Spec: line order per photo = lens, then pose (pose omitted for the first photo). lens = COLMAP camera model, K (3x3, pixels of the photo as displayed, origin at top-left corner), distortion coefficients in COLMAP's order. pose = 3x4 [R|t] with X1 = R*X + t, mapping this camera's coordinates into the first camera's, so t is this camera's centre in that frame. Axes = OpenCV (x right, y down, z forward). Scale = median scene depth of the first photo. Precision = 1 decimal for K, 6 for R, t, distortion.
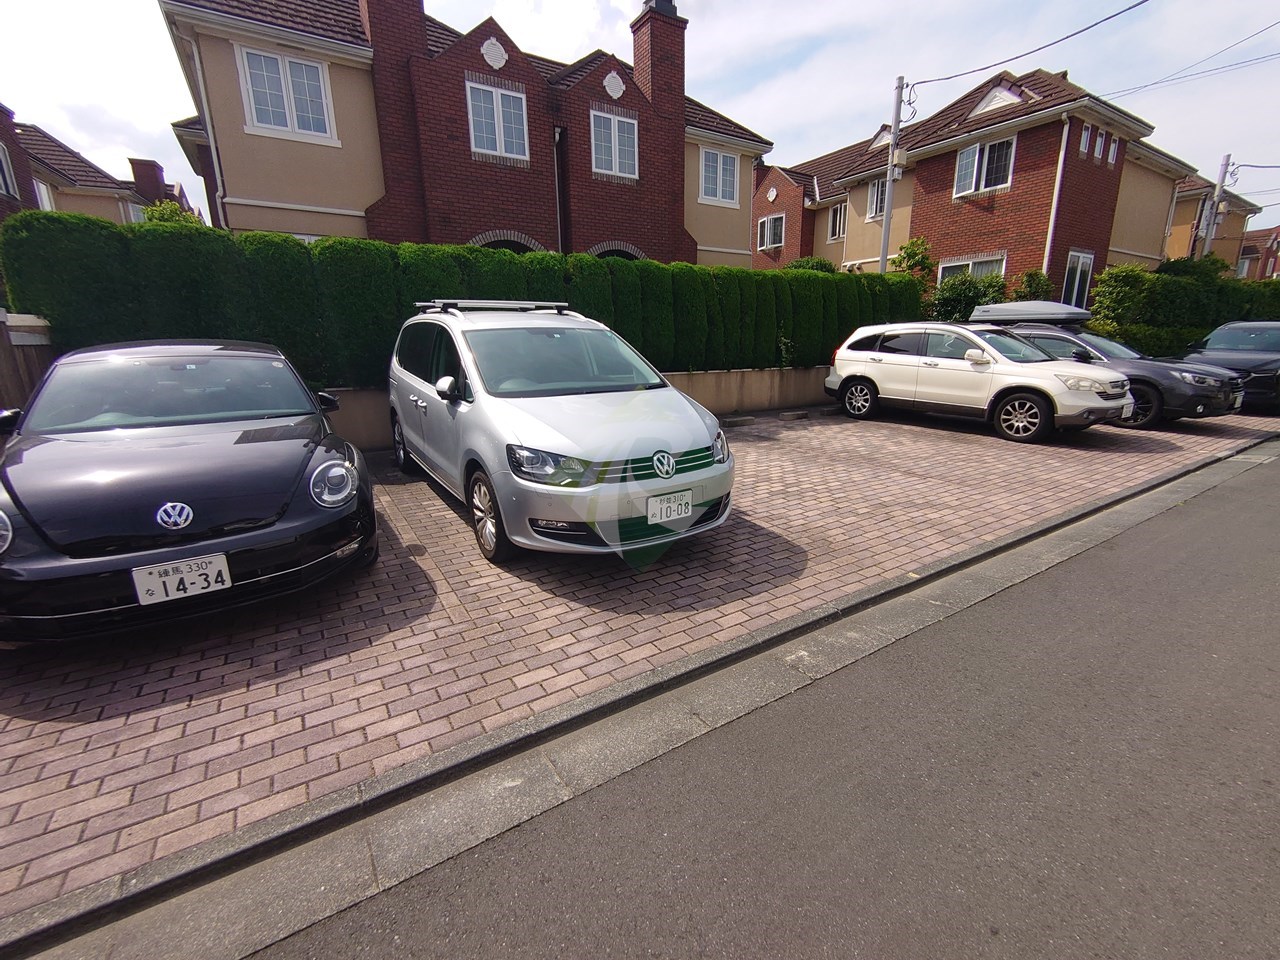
lens RADIAL K [[554.1, 0, 640.3], [0, 554.1, 483.2], [0, 0, 1]] dist [0.003401, -0.000996]
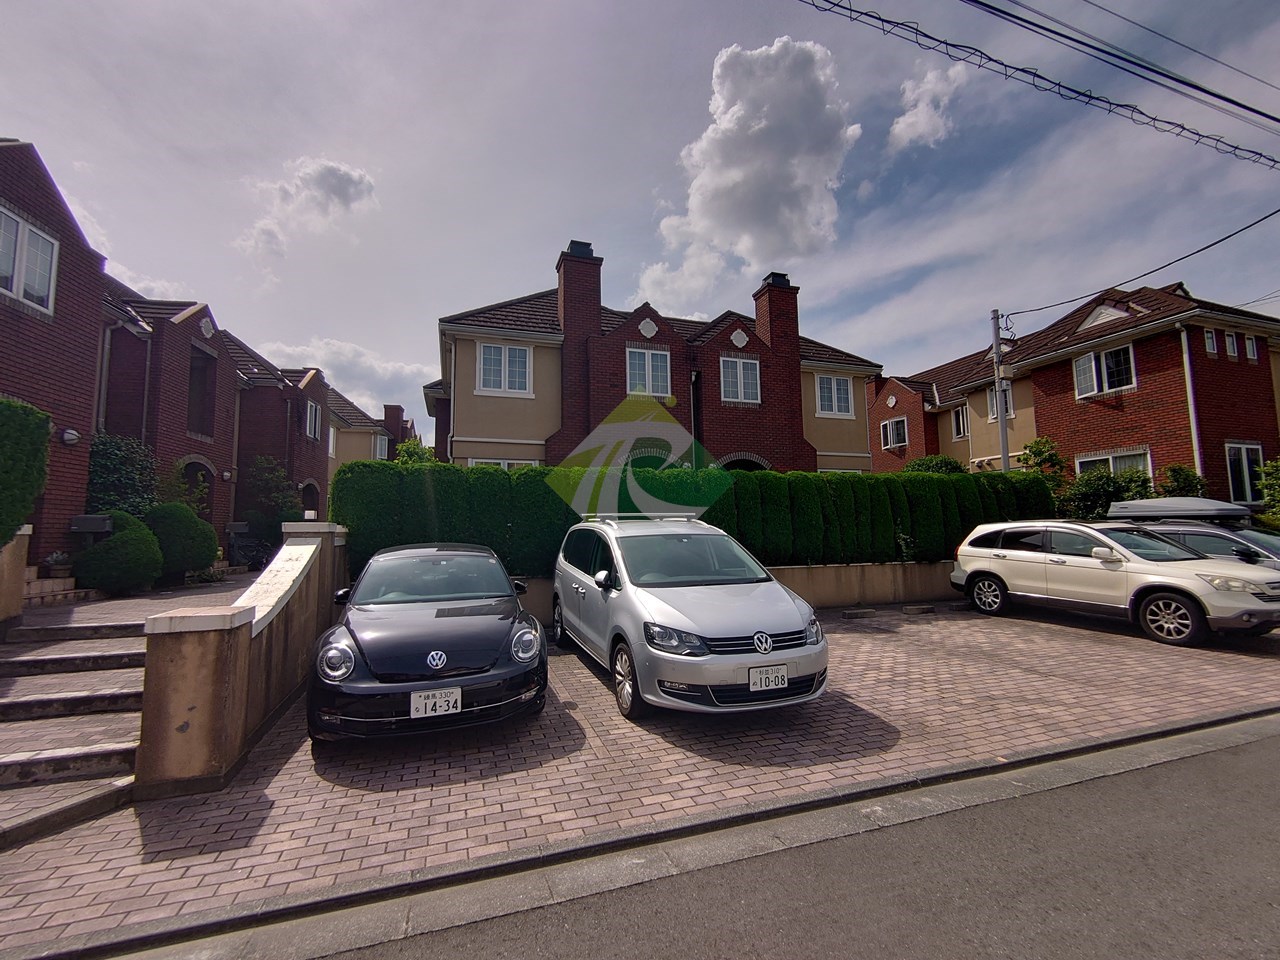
lens RADIAL K [[554.1, 0, 640.2], [0, 554.1, 481.2], [0, 0, 1]] dist [0.003401, -0.000996]
pose [[0.972099, -0.024491, -0.233290, 0.050102], [-0.054860, 0.943217, -0.327617, 0.033076], [0.228067, 0.331274, 0.915556, -0.240822]]
